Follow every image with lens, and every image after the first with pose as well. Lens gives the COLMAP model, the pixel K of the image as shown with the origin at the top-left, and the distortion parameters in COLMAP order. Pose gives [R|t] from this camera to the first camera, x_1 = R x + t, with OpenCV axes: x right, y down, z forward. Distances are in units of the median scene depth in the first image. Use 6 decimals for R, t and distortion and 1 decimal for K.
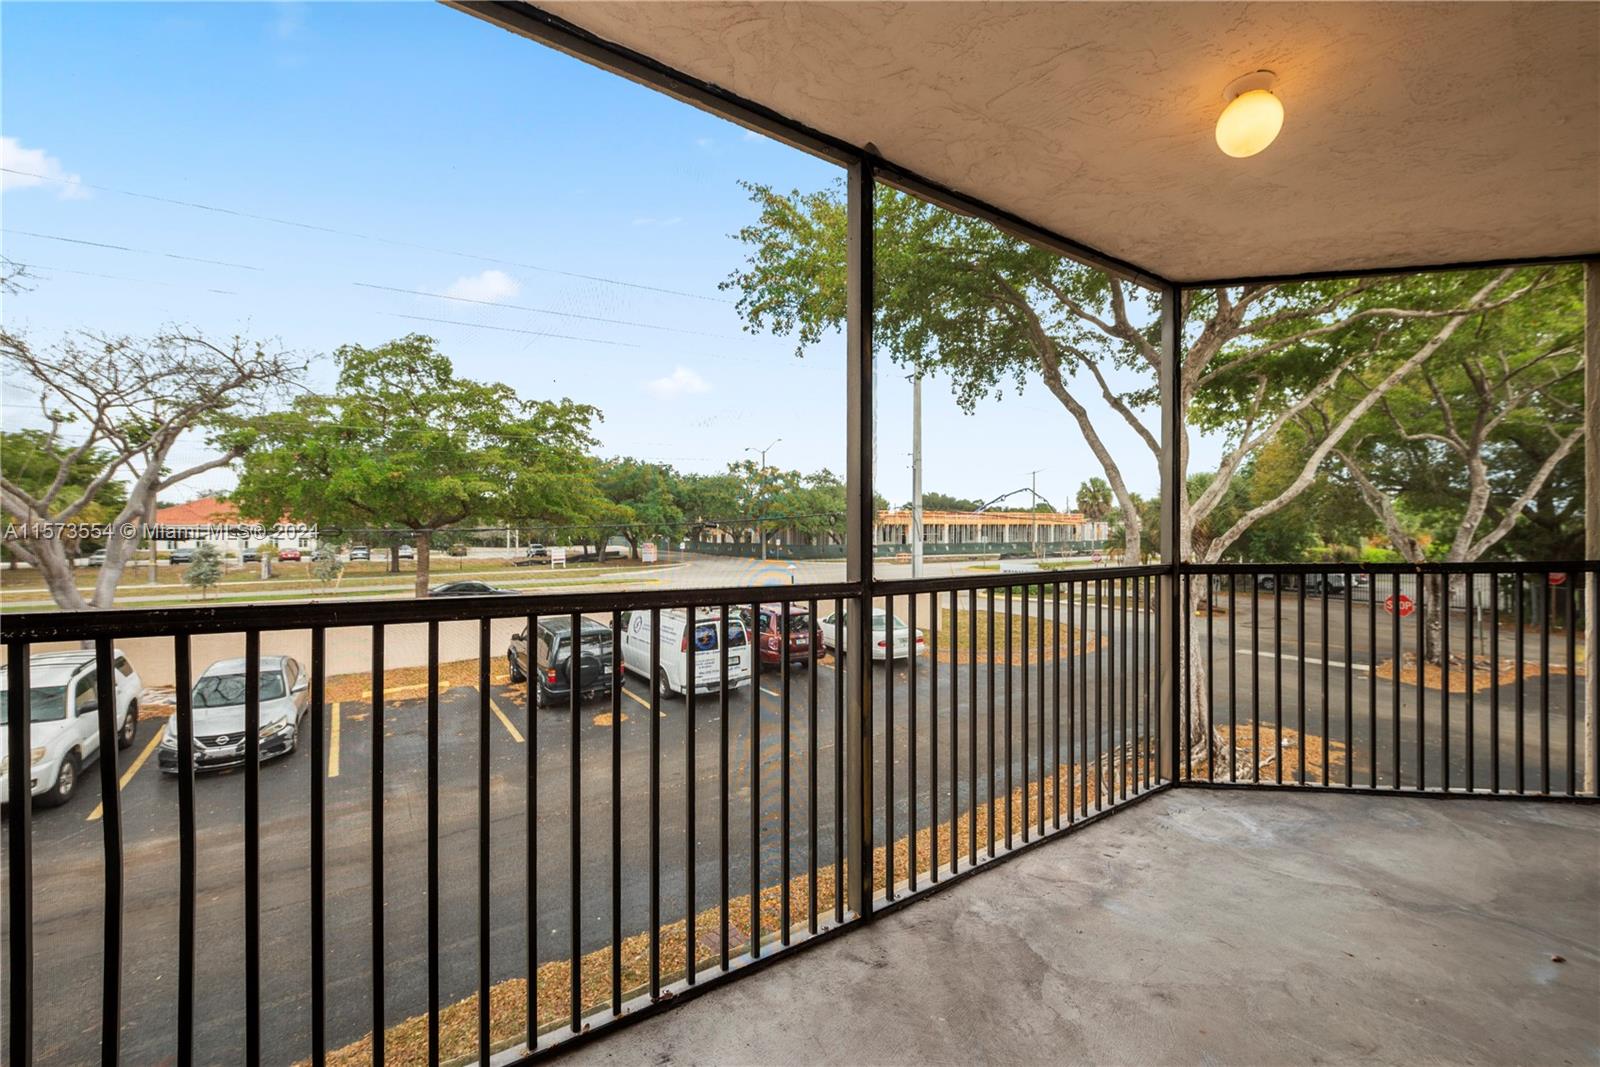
lens RADIAL K [[650.9, 0, 813.6], [0, 650.9, 523.4], [0, 0, 1]] dist [-0.003296, -0.001208]
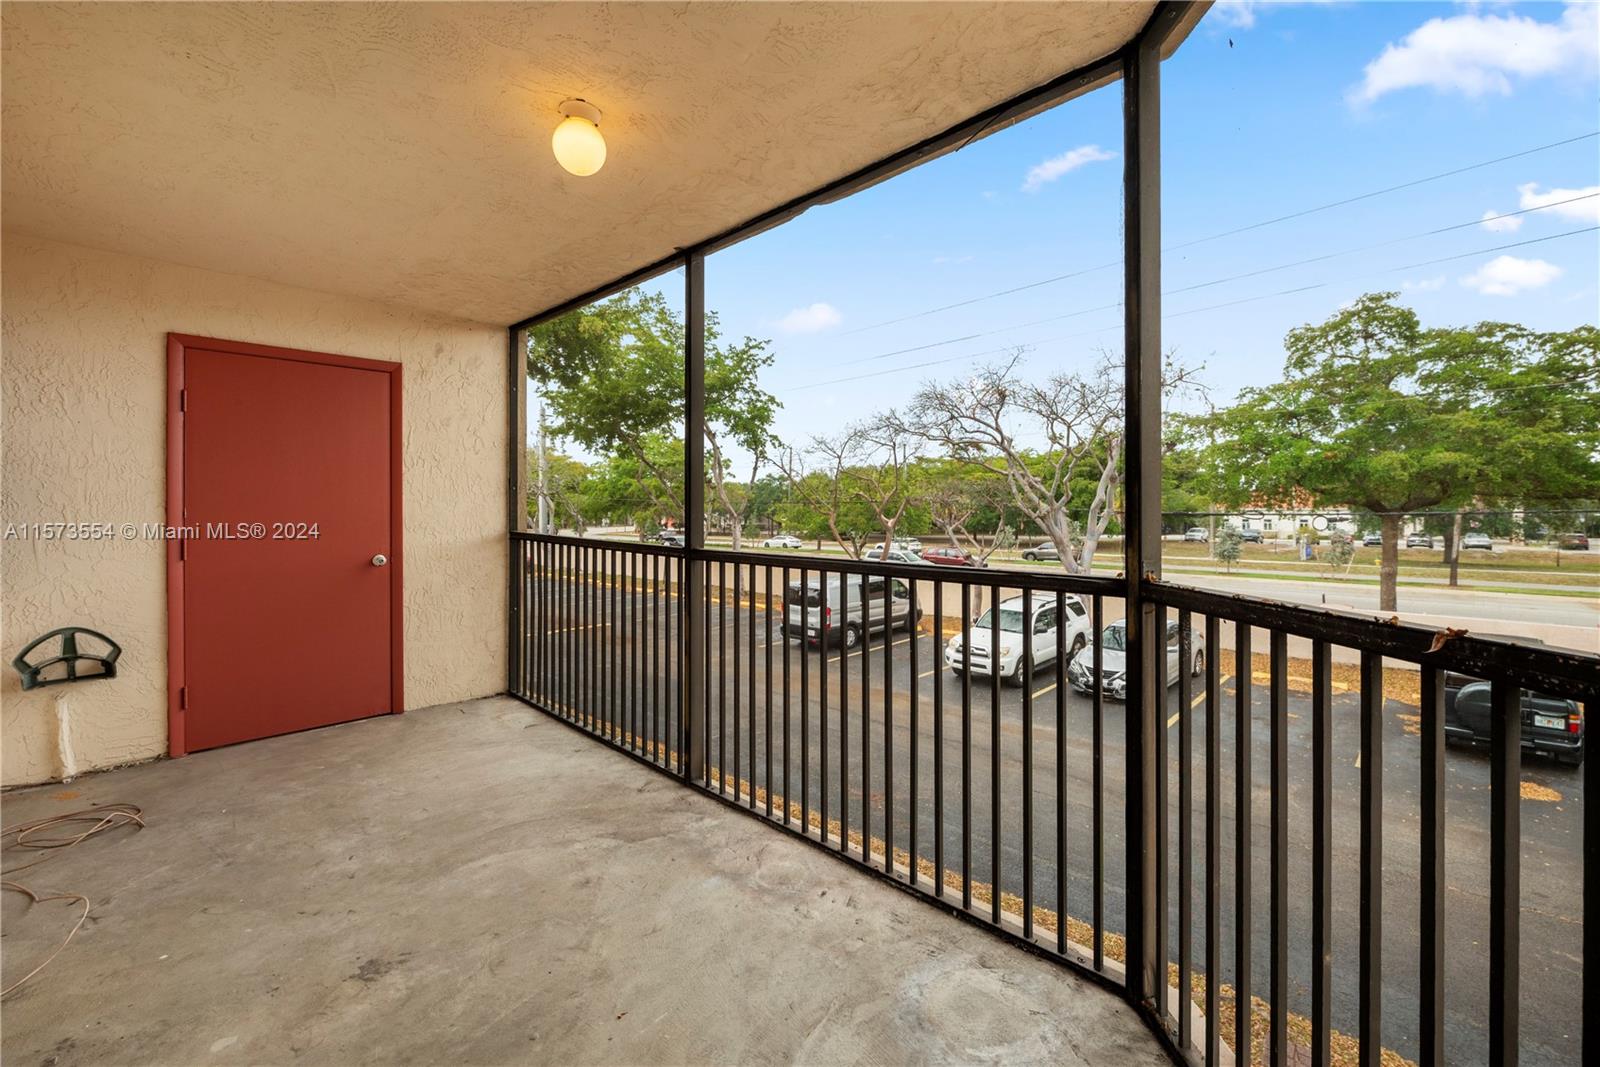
lens RADIAL K [[678.8, 0, 835.8], [0, 678.8, 506.4], [0, 0, 1]] dist [-0.008235, -0.000181]
pose [[0.209268, -0.005915, -0.977840, 1.299435], [0.005279, 0.999974, -0.004919, 0.005938], [0.977844, -0.004132, 0.209294, 0.811736]]
